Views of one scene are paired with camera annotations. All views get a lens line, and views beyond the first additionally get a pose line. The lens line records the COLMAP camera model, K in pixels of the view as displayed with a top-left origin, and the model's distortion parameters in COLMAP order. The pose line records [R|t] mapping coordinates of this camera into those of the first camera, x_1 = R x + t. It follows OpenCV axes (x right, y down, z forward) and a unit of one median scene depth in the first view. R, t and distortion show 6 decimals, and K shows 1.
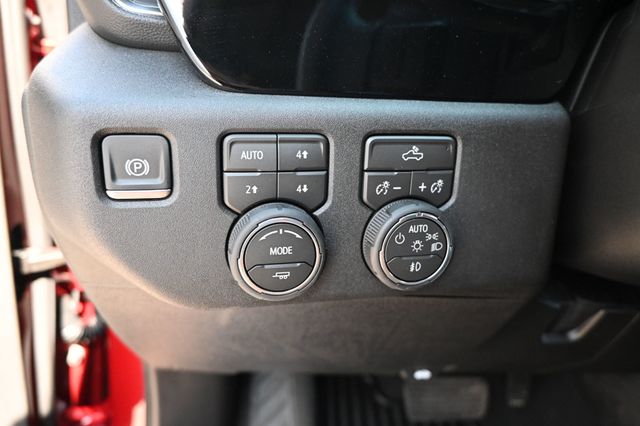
lens RADIAL K [[441.7, 0, 320.0], [0, 441.7, 213.0], [0, 0, 1]] dist [0.000067, -0.000087]
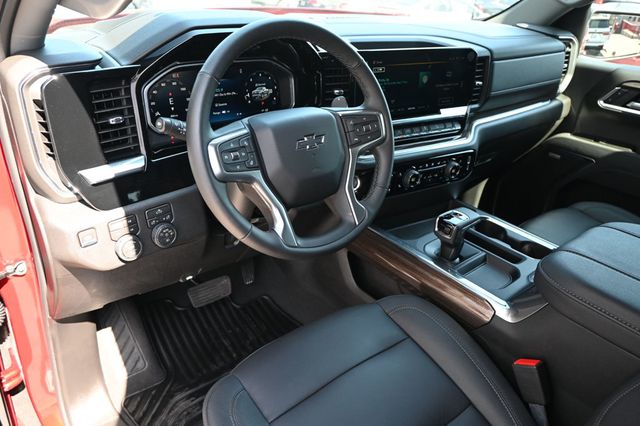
lens RADIAL K [[484.5, 0, 320.0], [0, 484.5, 213.0], [0, 0, 1]] dist [-0.006206, -0.002616]
pose [[0.861546, -0.264226, 0.433502, -0.377211], [0.203848, 0.962075, 0.181269, -0.562022], [-0.464957, -0.067803, 0.882733, -3.104456]]
